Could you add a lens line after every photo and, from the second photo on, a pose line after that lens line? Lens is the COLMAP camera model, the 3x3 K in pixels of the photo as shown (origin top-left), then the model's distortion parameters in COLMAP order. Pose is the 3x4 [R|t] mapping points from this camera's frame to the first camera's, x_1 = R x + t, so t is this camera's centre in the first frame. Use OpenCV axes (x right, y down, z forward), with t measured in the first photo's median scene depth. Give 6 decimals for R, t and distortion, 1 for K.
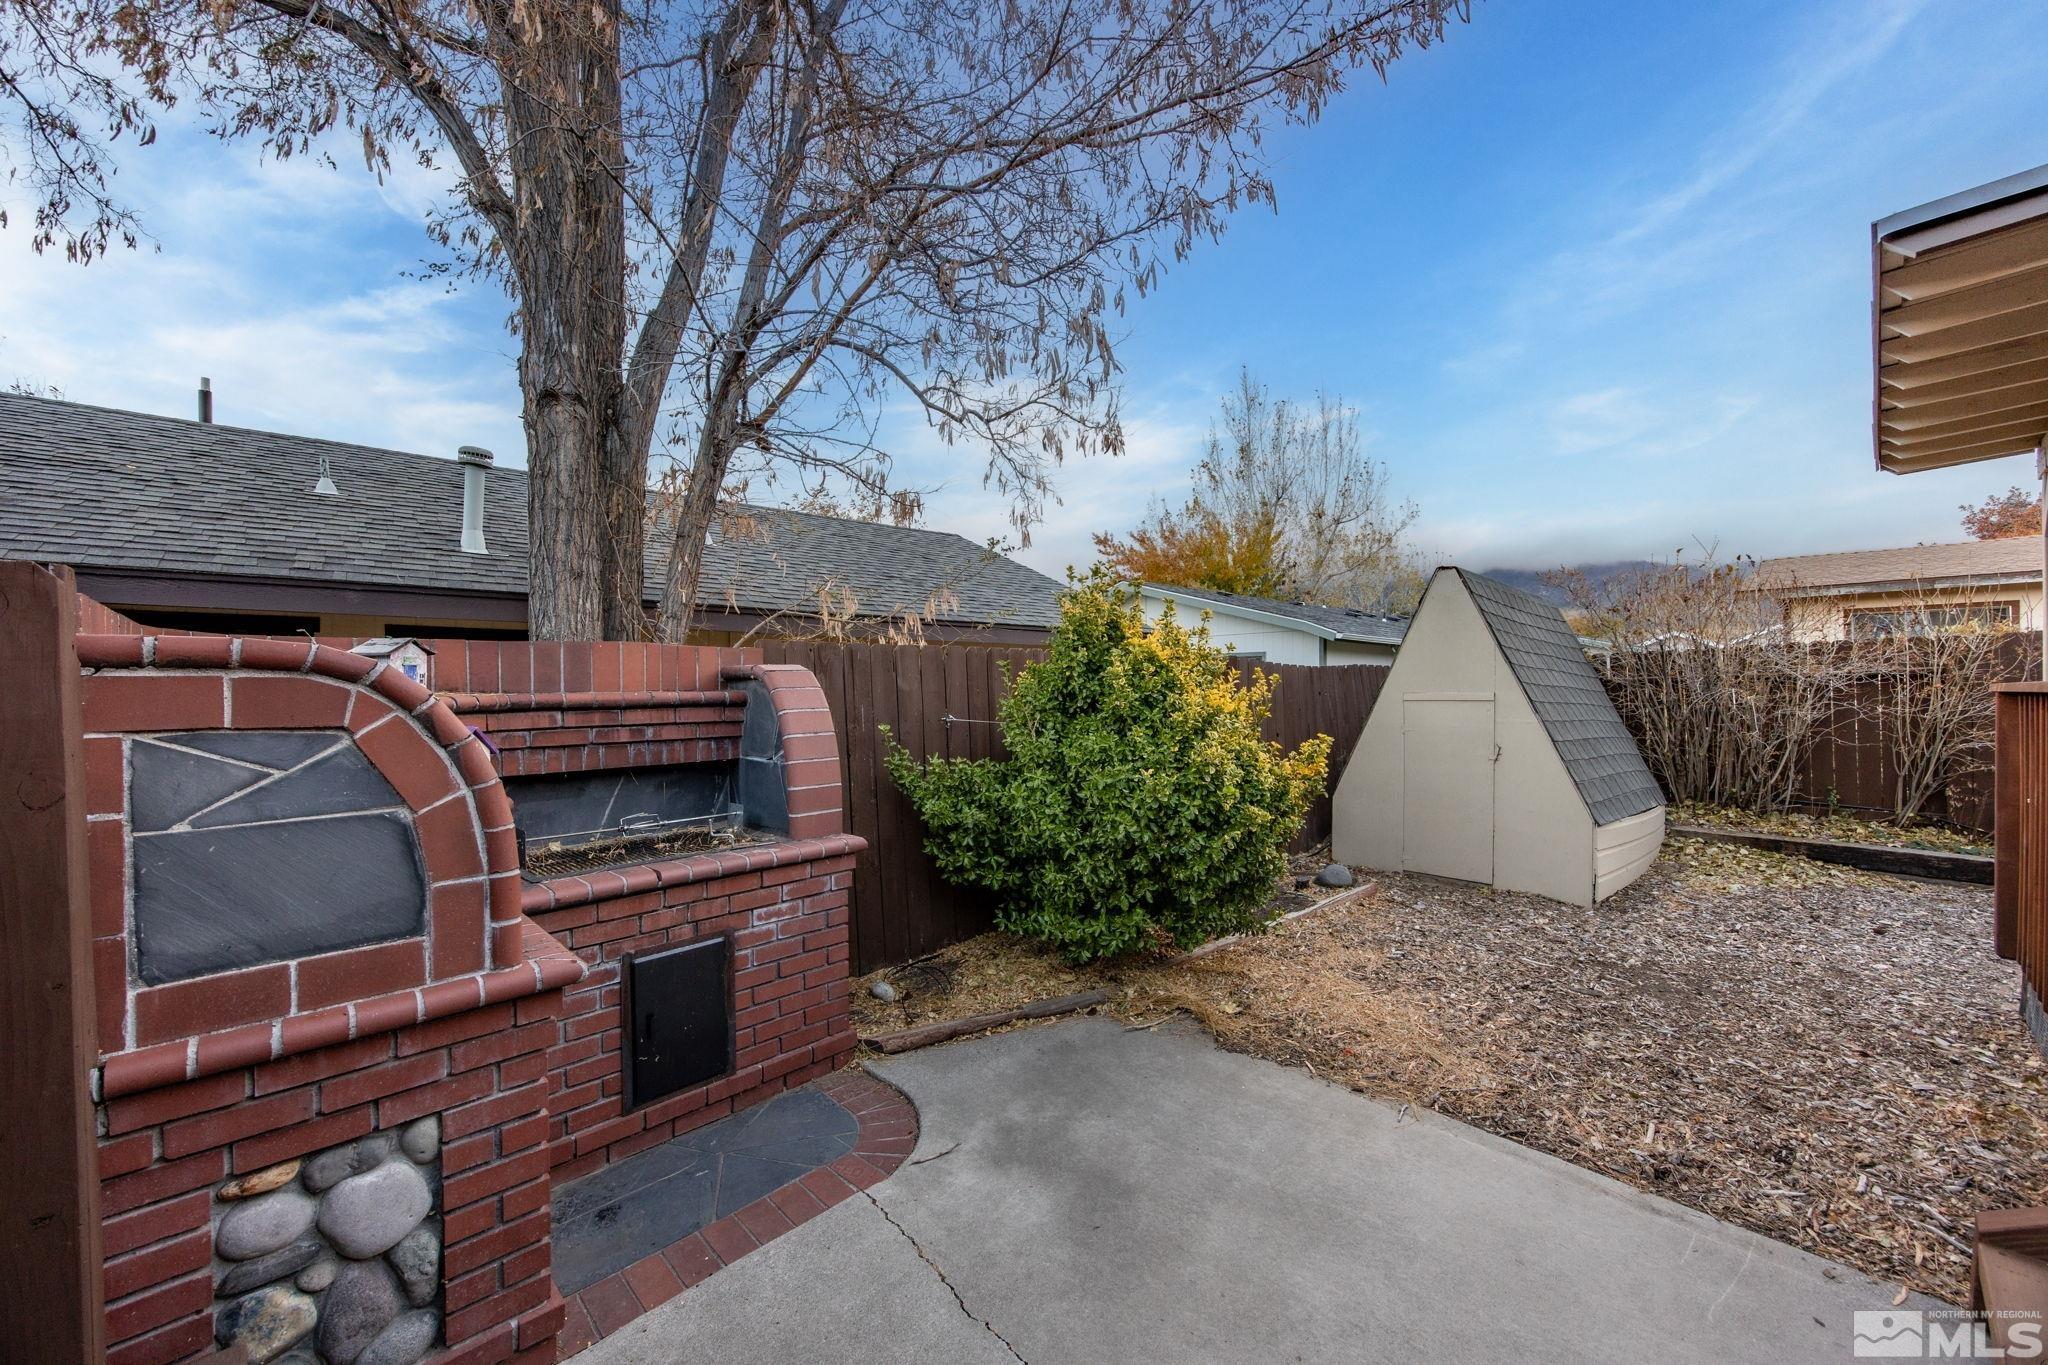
lens RADIAL K [[736.7, 0, 1023.3], [0, 736.7, 712.6], [0, 0, 1]] dist [0.000126, -0.000107]
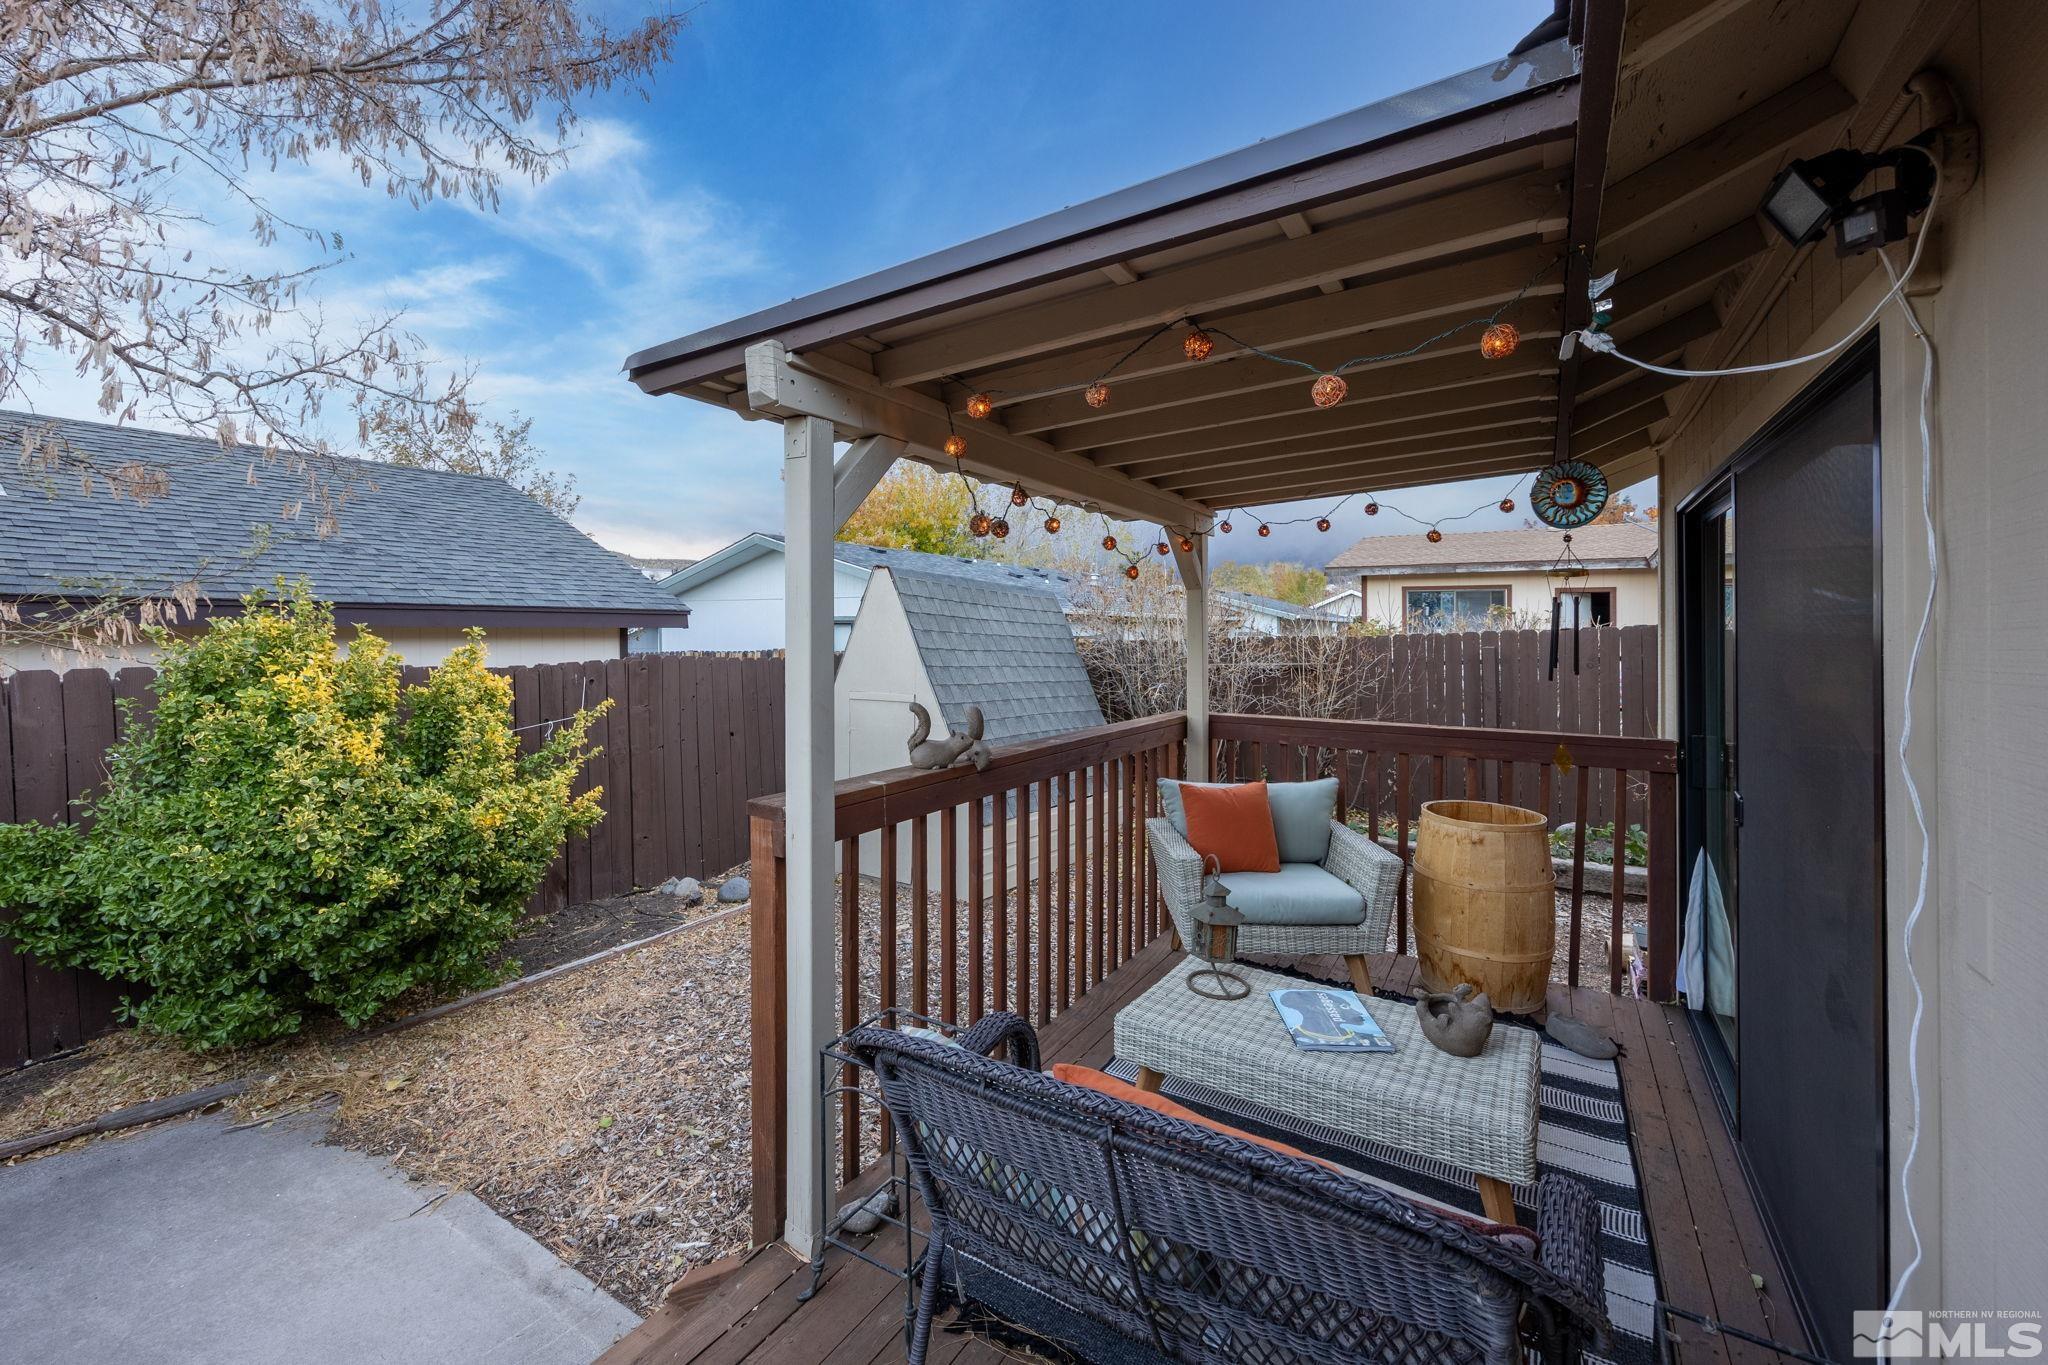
lens RADIAL K [[791.1, 0, 1028.3], [0, 791.1, 667.7], [0, 0, 1]] dist [0.001182, 0.000061]
pose [[0.967190, -0.004477, 0.254015, 0.788922], [-0.001366, 0.999739, 0.022821, -0.136694], [-0.254051, -0.022419, 0.966931, -0.135516]]
